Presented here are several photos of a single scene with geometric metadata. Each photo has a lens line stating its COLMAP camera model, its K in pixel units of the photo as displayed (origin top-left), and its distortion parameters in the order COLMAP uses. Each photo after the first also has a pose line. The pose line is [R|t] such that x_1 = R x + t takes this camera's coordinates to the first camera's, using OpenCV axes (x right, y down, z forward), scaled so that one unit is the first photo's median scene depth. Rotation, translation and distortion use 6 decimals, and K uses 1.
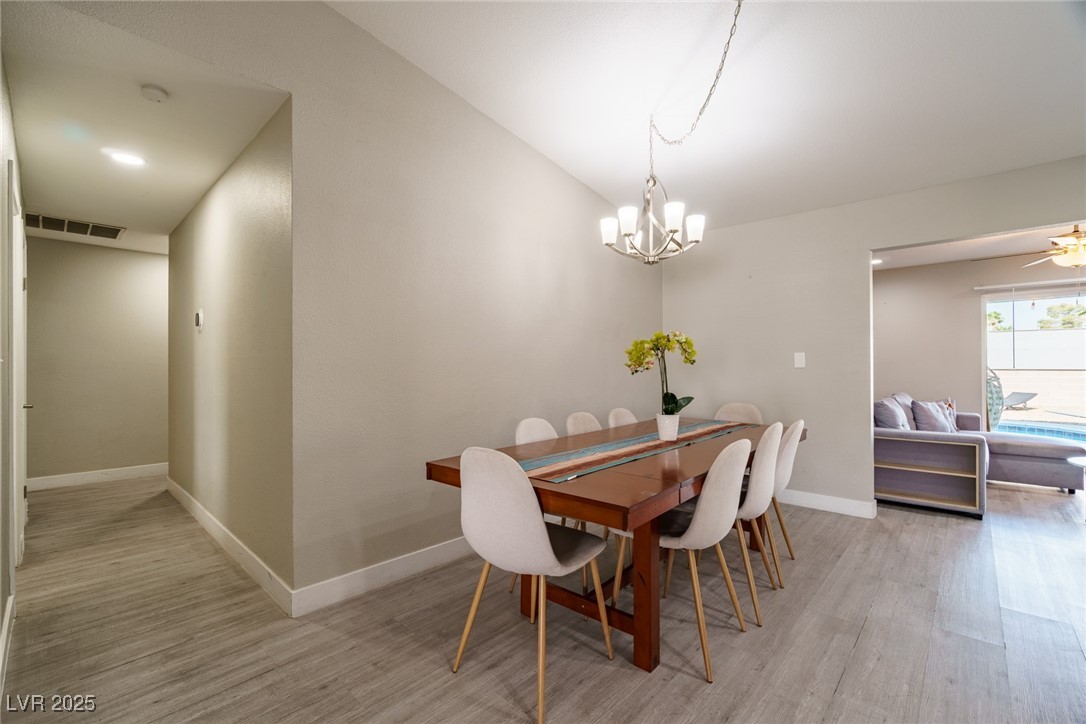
lens RADIAL K [[464.7, 0, 543.0], [0, 464.7, 362.0], [0, 0, 1]] dist [0.022783, 0.000158]
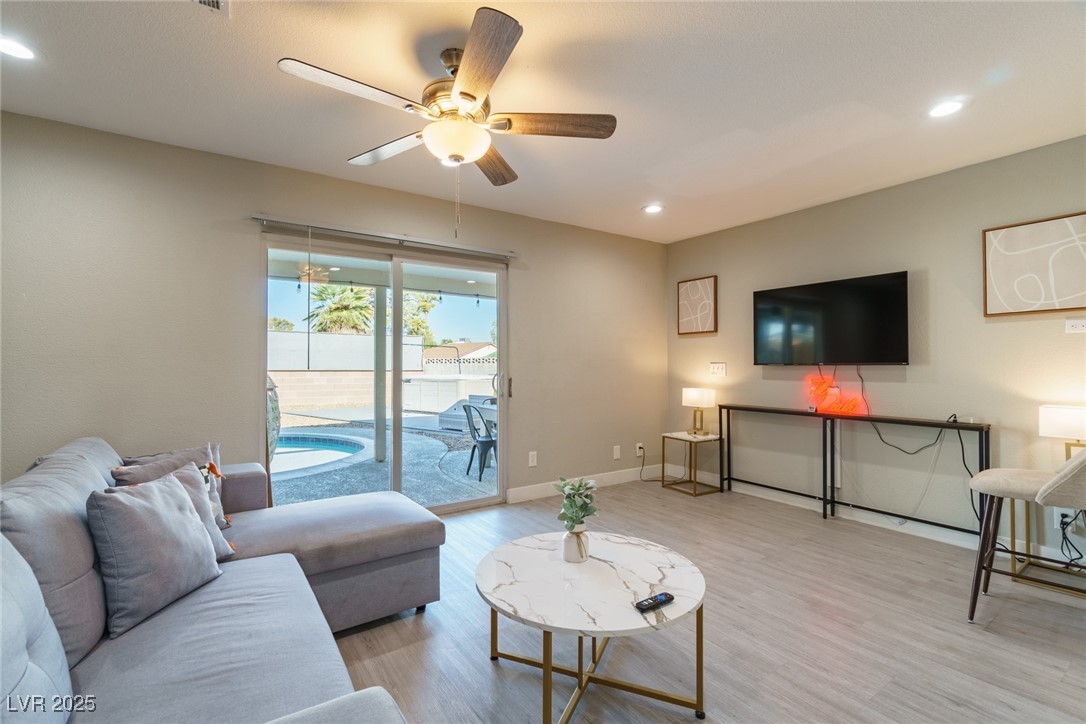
lens RADIAL K [[464.7, 0, 543.0], [0, 464.7, 362.0], [0, 0, 1]] dist [0.022783, 0.000158]
pose [[0.206053, 0.012038, 0.978467, 0.569455], [-0.013380, 0.999866, -0.009484, 0.007460], [-0.978449, -0.011138, 0.206186, 0.691514]]
